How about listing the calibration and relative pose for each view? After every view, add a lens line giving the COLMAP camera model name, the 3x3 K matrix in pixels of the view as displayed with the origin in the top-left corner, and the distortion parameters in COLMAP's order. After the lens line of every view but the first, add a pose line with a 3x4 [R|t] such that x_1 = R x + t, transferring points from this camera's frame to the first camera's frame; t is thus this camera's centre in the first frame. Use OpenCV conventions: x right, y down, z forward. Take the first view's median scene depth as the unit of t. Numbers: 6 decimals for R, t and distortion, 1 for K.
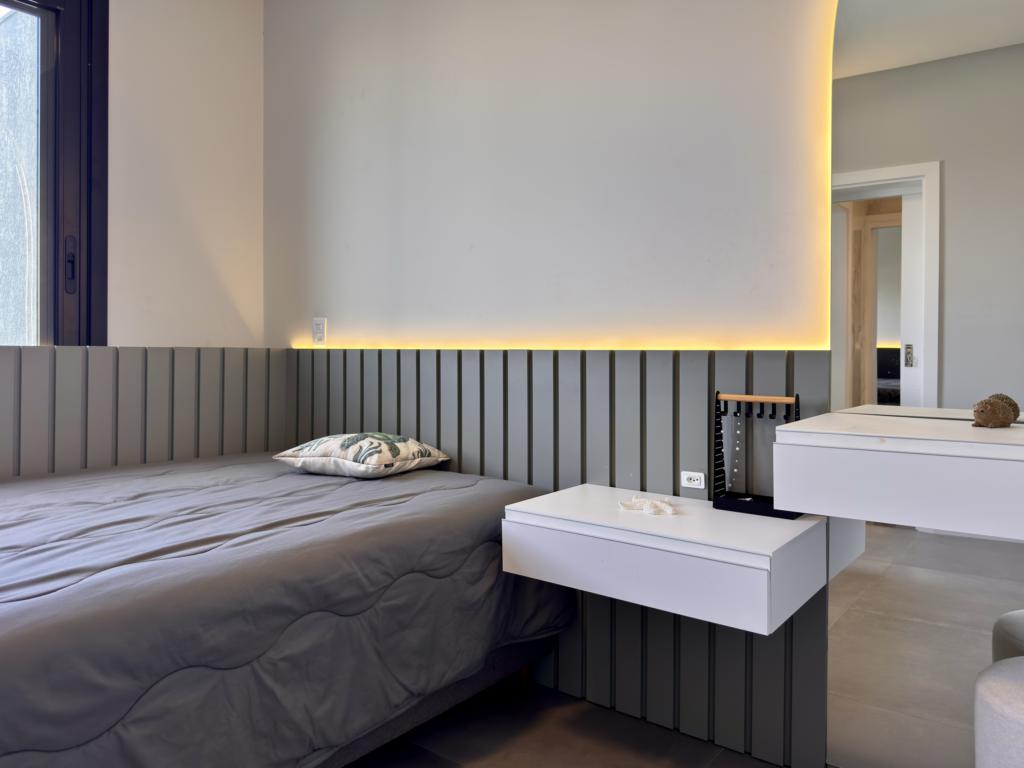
lens RADIAL K [[720.1, 0, 513.1], [0, 720.1, 374.0], [0, 0, 1]] dist [0.068523, -0.085937]
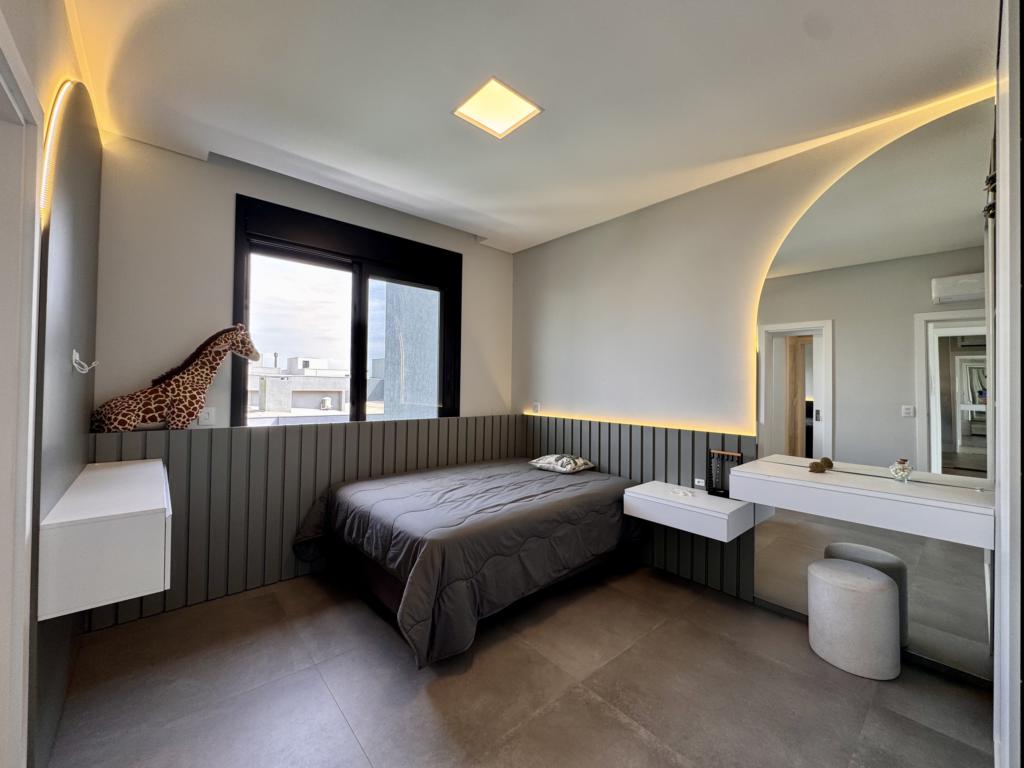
lens RADIAL K [[410.6, 0, 511.9], [0, 410.6, 386.2], [0, 0, 1]] dist [-0.006556, 0.002318]
pose [[0.982029, 0.011367, -0.188388, -0.137247], [-0.016084, 0.999594, -0.023527, -0.151899], [0.188044, 0.026134, 0.981813, -0.567370]]
